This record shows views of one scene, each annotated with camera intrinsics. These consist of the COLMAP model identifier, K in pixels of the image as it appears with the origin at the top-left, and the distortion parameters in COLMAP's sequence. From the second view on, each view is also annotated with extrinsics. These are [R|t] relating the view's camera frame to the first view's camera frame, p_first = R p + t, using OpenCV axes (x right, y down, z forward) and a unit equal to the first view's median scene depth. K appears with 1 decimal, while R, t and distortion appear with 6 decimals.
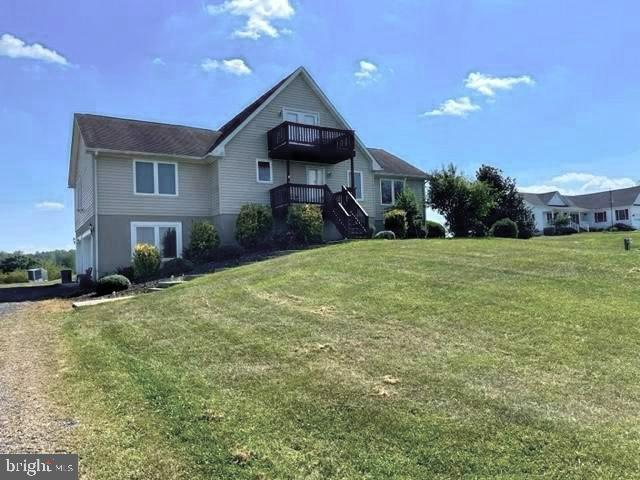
lens RADIAL K [[490.6, 0, 320.0], [0, 490.6, 240.0], [0, 0, 1]] dist [0.003606, 0.002870]
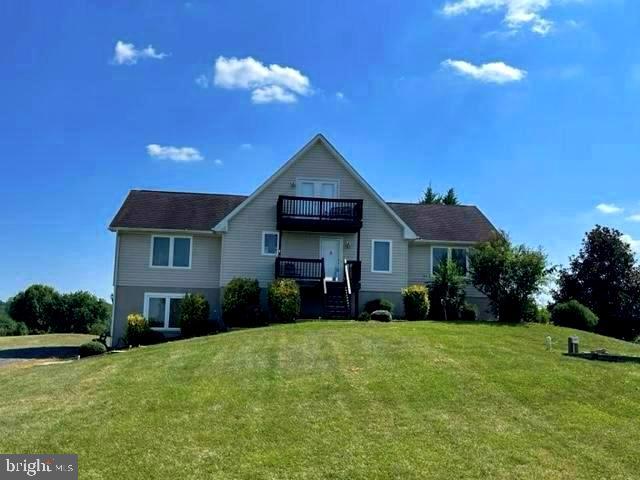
lens RADIAL K [[669.4, 0, 320.0], [0, 669.4, 240.0], [0, 0, 1]] dist [0.103980, -0.186742]
pose [[0.904076, -0.003624, -0.427357, 0.584452], [-0.033950, 0.996195, -0.080270, -0.044900], [0.426022, 0.087079, 0.900512, -0.186010]]
